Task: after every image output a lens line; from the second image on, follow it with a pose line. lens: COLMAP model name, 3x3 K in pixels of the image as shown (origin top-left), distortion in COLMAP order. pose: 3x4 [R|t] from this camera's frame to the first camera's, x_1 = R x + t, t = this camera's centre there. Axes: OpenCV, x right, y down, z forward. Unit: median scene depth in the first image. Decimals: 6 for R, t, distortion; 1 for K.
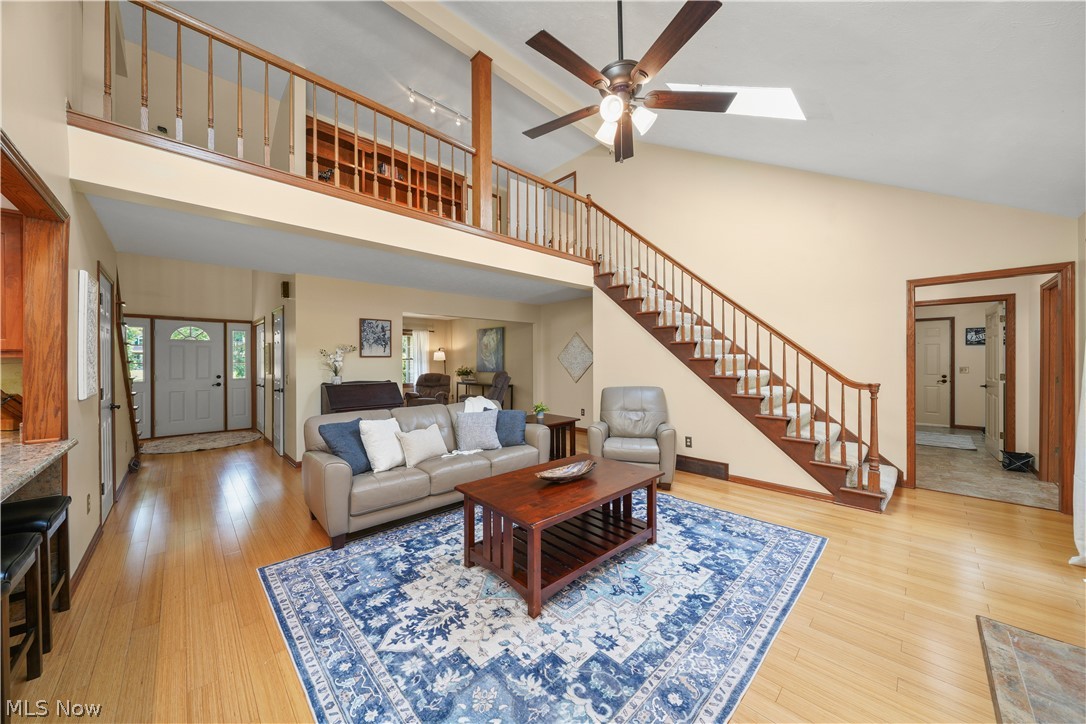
lens RADIAL K [[382.1, 0, 534.1], [0, 382.1, 362.0], [0, 0, 1]] dist [-0.007497, 0.000423]
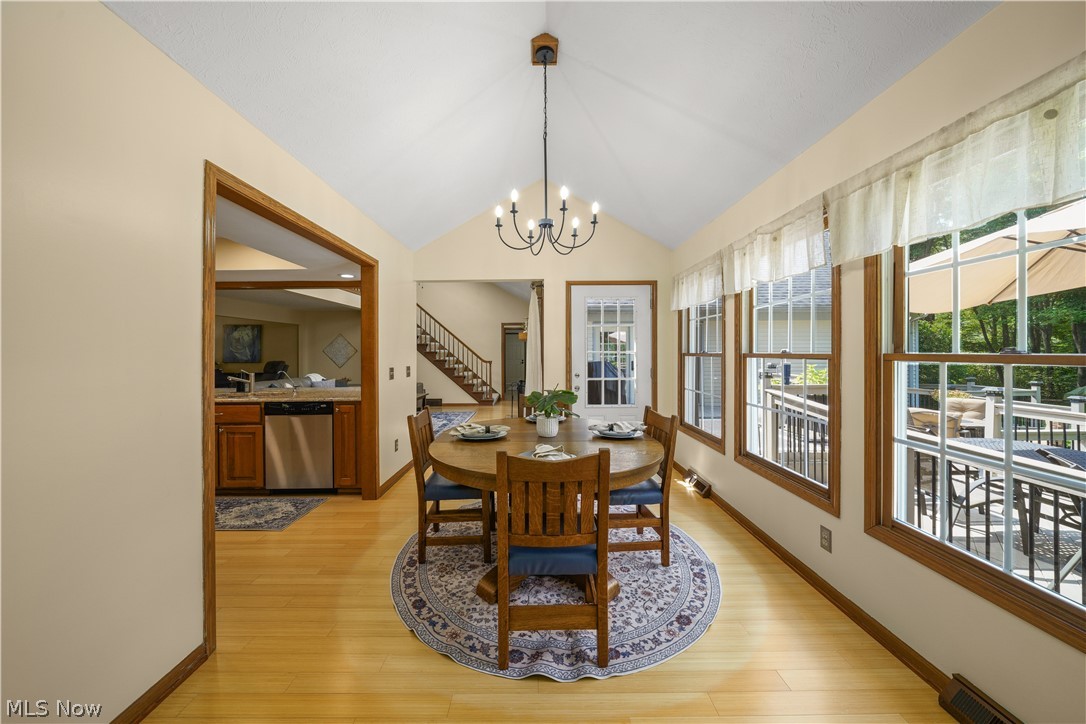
lens RADIAL K [[382.1, 0, 540.1], [0, 382.1, 356.1], [0, 0, 1]] dist [-0.007497, 0.000423]
pose [[0.675676, -0.001465, 0.737197, -0.798146], [0.000499, 0.999999, 0.001530, 0.012539], [-0.737198, -0.000666, 0.675676, -0.998665]]
